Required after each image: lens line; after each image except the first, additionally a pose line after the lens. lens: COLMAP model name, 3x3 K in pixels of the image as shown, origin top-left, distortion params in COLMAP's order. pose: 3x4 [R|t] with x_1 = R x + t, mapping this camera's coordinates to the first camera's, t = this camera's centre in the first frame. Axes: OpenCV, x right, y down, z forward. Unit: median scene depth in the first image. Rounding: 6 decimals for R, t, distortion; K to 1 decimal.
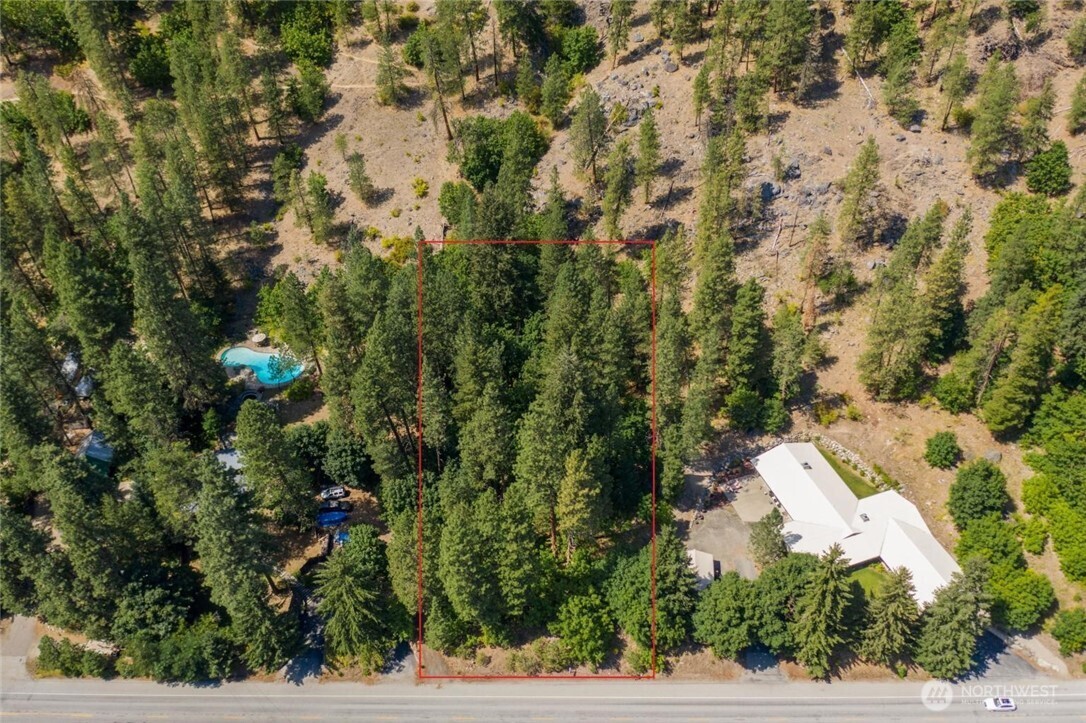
lens RADIAL K [[873.3, 0, 542.0], [0, 873.3, 361.4], [0, 0, 1]] dist [-0.006133, -0.009469]
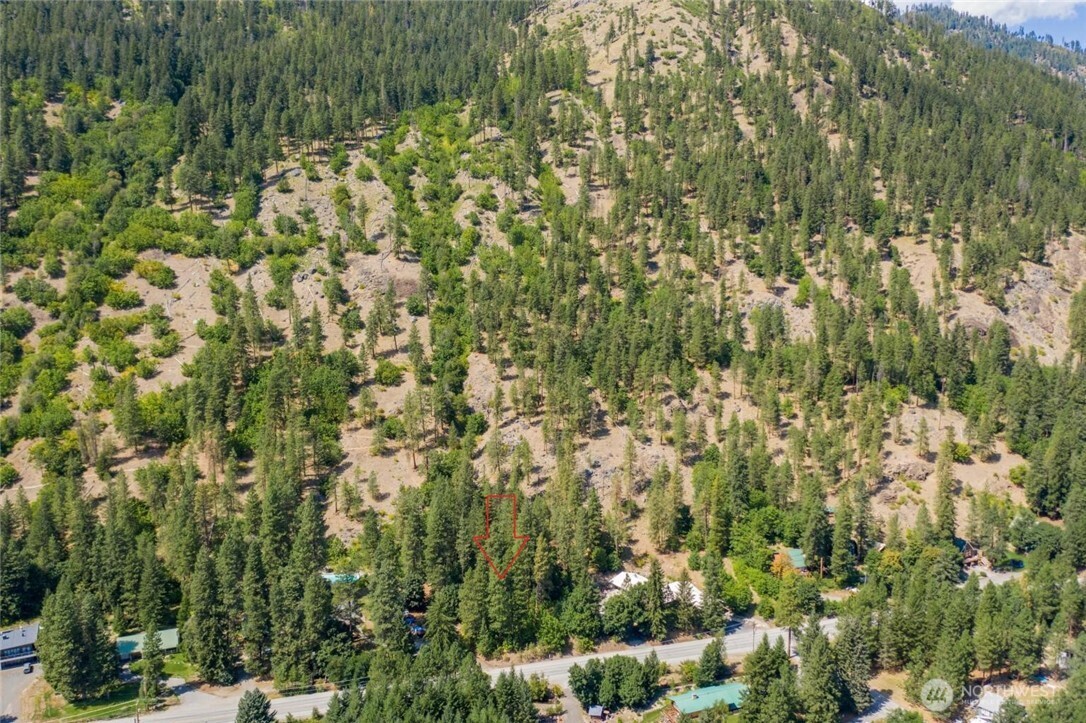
lens RADIAL K [[873.3, 0, 543.1], [0, 873.3, 361.6], [0, 0, 1]] dist [-0.006133, -0.009469]
pose [[0.960217, -0.024483, 0.278181, -0.366470], [0.169958, 0.841651, -0.512579, 0.563857], [-0.221582, 0.539466, 0.812329, -0.698771]]
